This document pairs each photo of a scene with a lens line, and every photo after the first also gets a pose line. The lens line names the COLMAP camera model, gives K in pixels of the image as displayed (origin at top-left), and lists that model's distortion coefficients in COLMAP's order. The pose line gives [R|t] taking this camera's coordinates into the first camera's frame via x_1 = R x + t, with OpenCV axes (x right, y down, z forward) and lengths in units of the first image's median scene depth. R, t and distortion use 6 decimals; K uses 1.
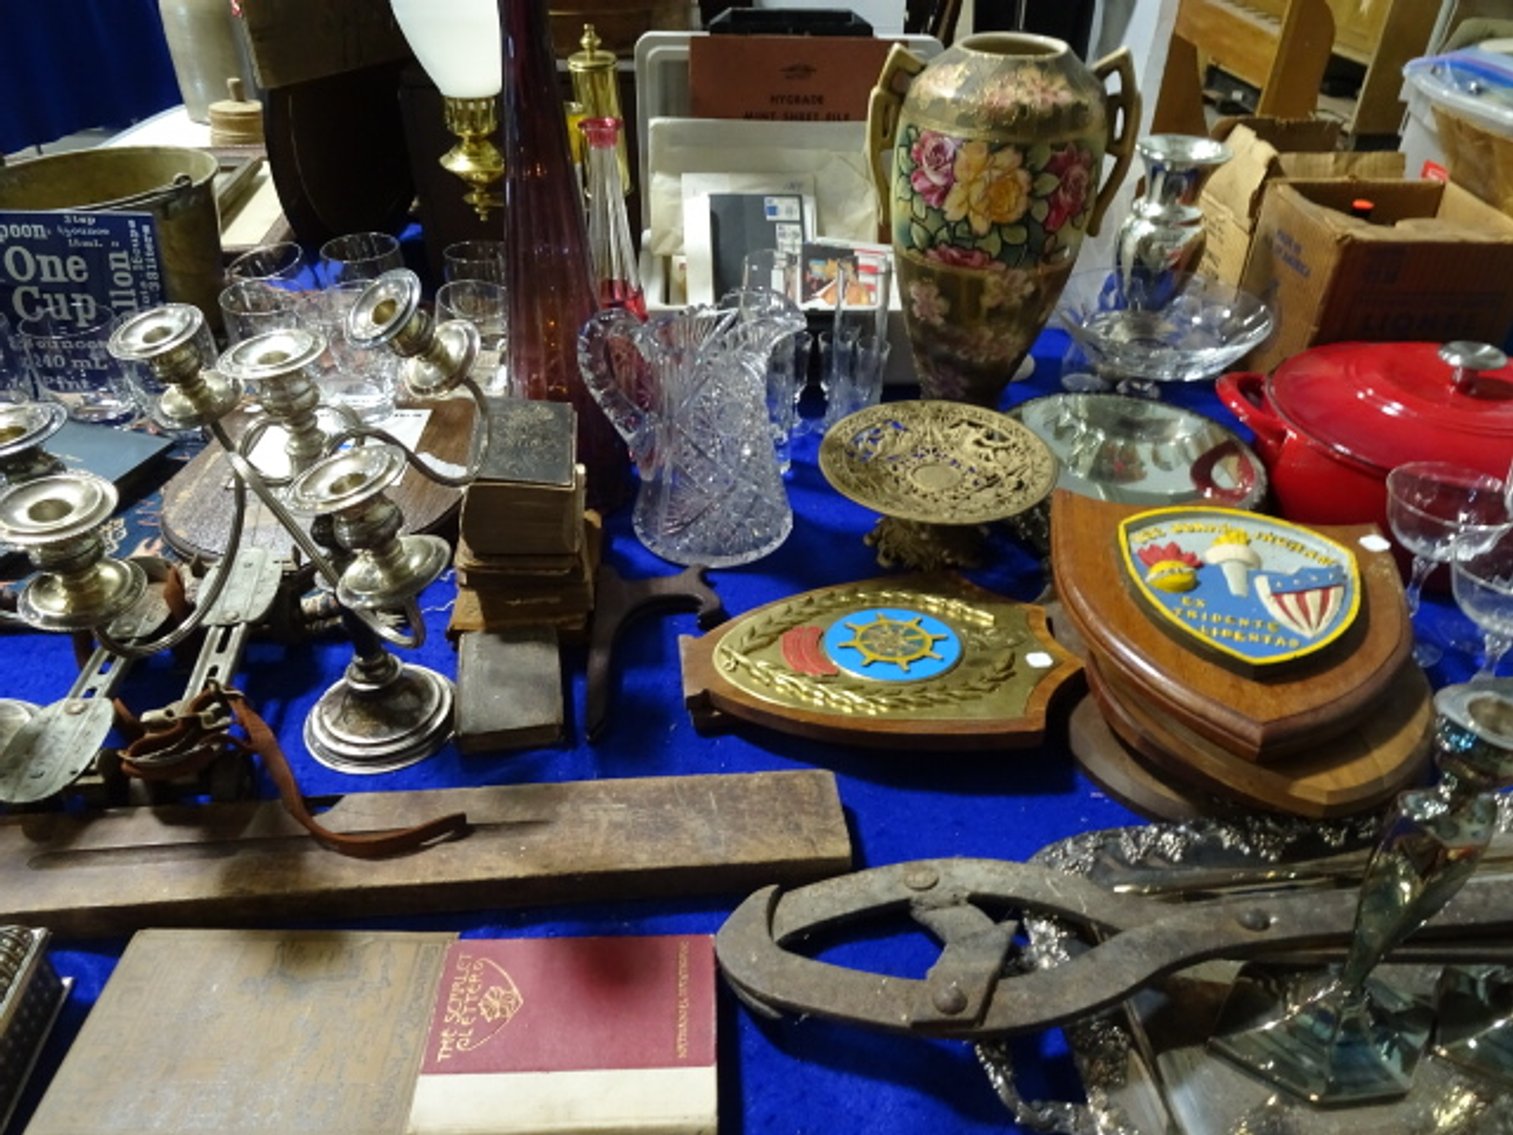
lens RADIAL K [[1087.7, 0, 756.5], [0, 1087.7, 567.5], [0, 0, 1]] dist [0.018493, -0.001711]
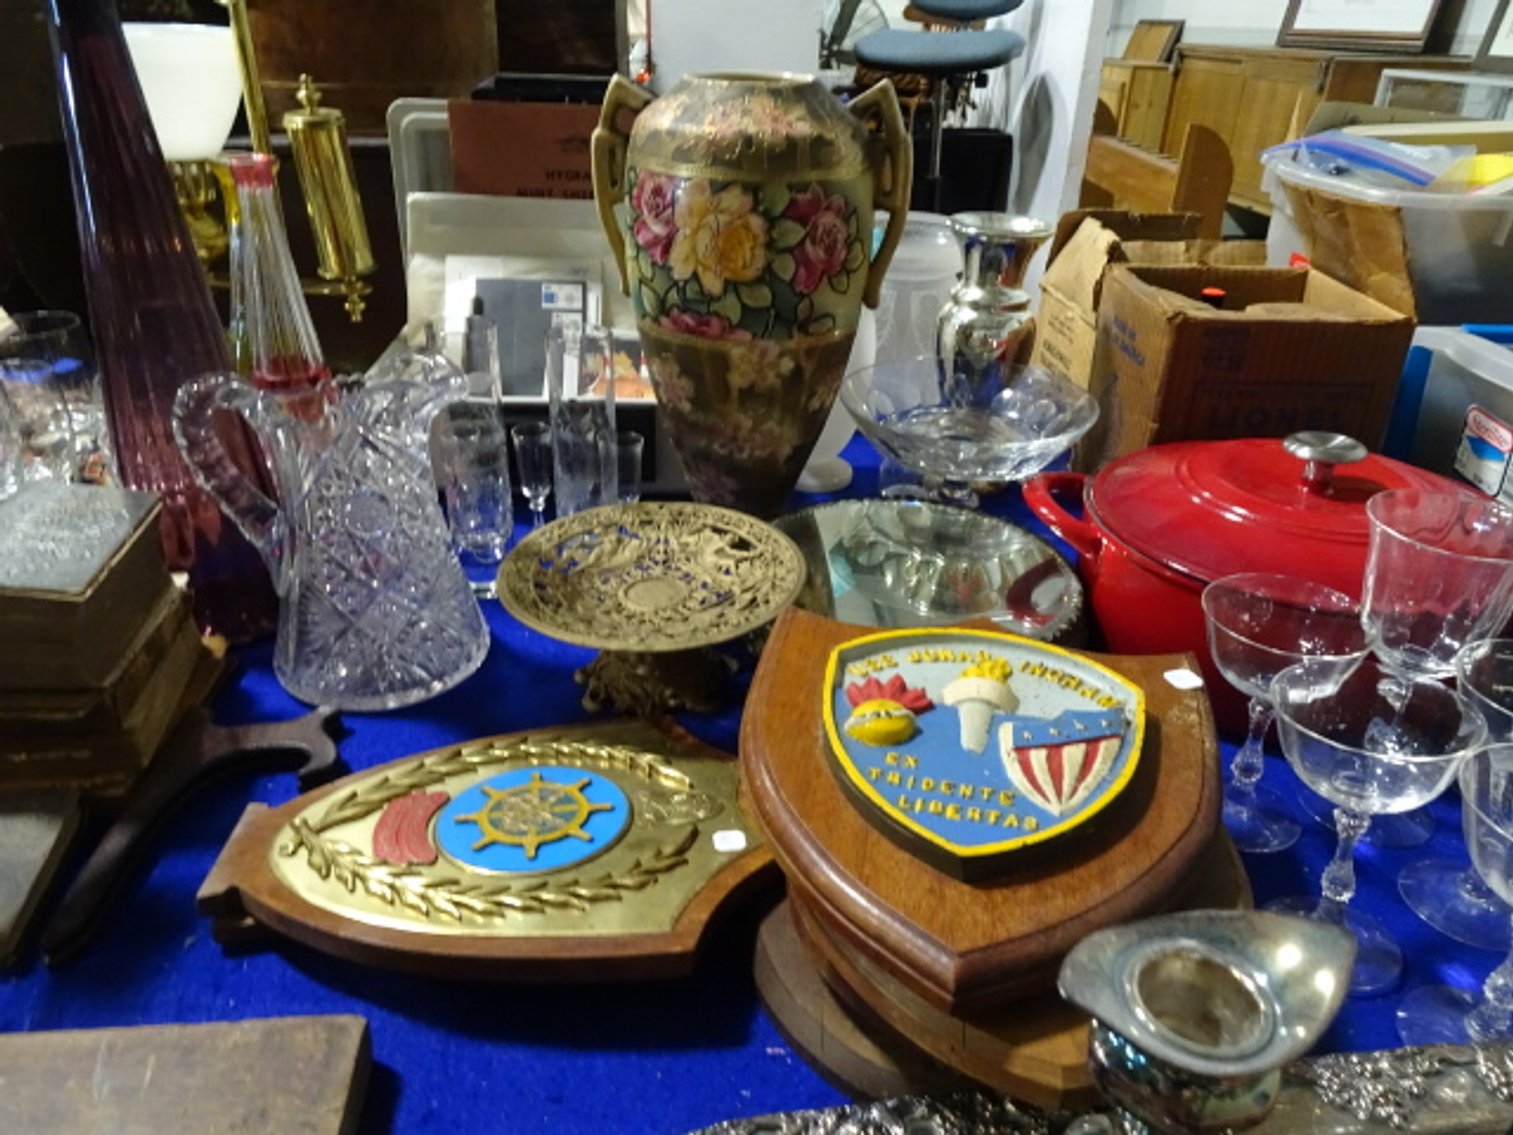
lens RADIAL K [[1087.7, 0, 756.5], [0, 1087.7, 567.5], [0, 0, 1]] dist [0.018493, -0.001711]
pose [[0.999859, 0.006957, 0.015293, 0.225594], [-0.004759, 0.990237, -0.139315, 0.005845], [-0.016113, 0.139222, 0.990130, 0.229928]]
